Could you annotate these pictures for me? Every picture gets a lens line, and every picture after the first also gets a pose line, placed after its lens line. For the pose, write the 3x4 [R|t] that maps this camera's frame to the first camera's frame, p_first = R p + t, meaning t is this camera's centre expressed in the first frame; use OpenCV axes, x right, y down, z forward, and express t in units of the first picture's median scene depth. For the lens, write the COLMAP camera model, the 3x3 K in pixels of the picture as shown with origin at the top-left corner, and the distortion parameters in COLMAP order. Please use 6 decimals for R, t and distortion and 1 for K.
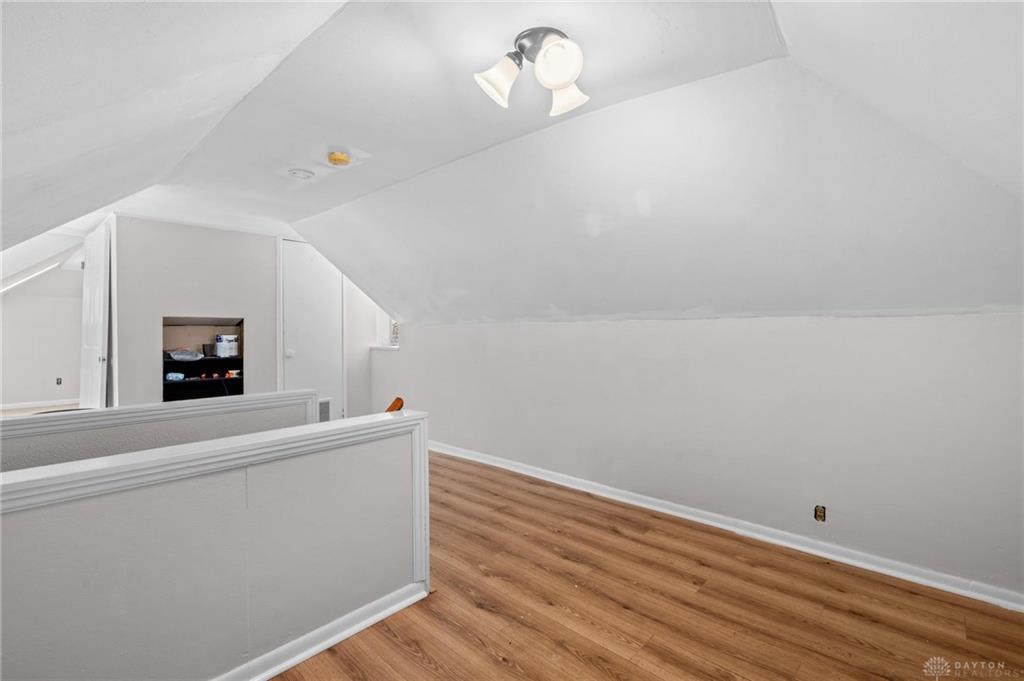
lens RADIAL K [[463.6, 0, 512.0], [0, 463.6, 340.5], [0, 0, 1]] dist [-0.001257, 0.000179]
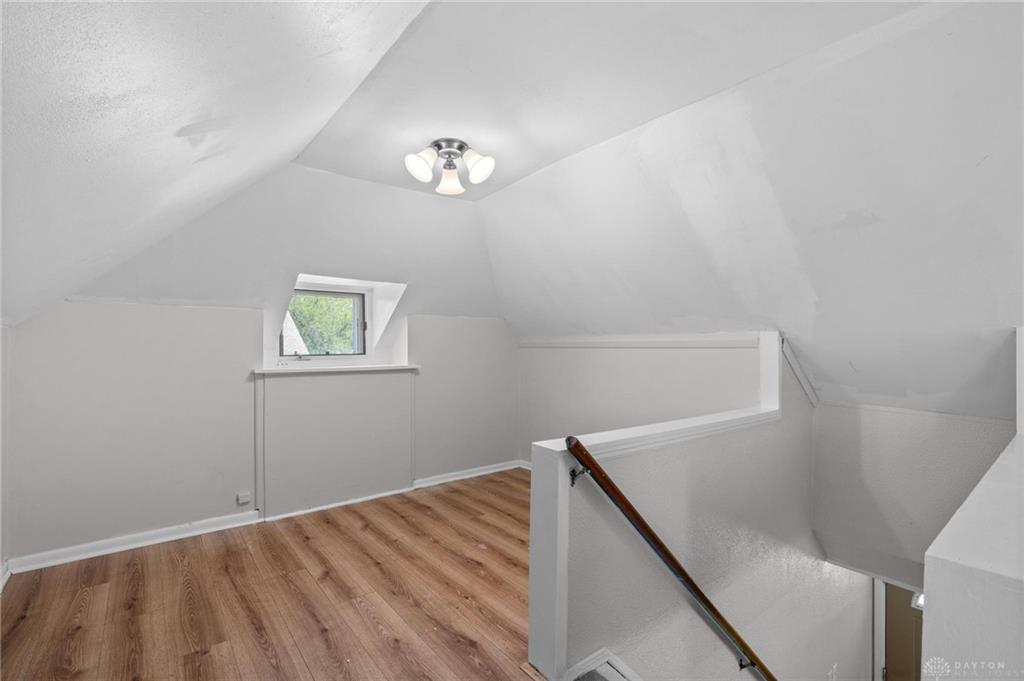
lens RADIAL K [[463.6, 0, 512.0], [0, 463.6, 340.5], [0, 0, 1]] dist [-0.001257, 0.000179]
pose [[-0.986395, -0.007315, 0.164231, -0.305959], [-0.005551, 0.999922, 0.011197, -0.040478], [-0.164300, 0.010133, -0.986358, 1.976362]]
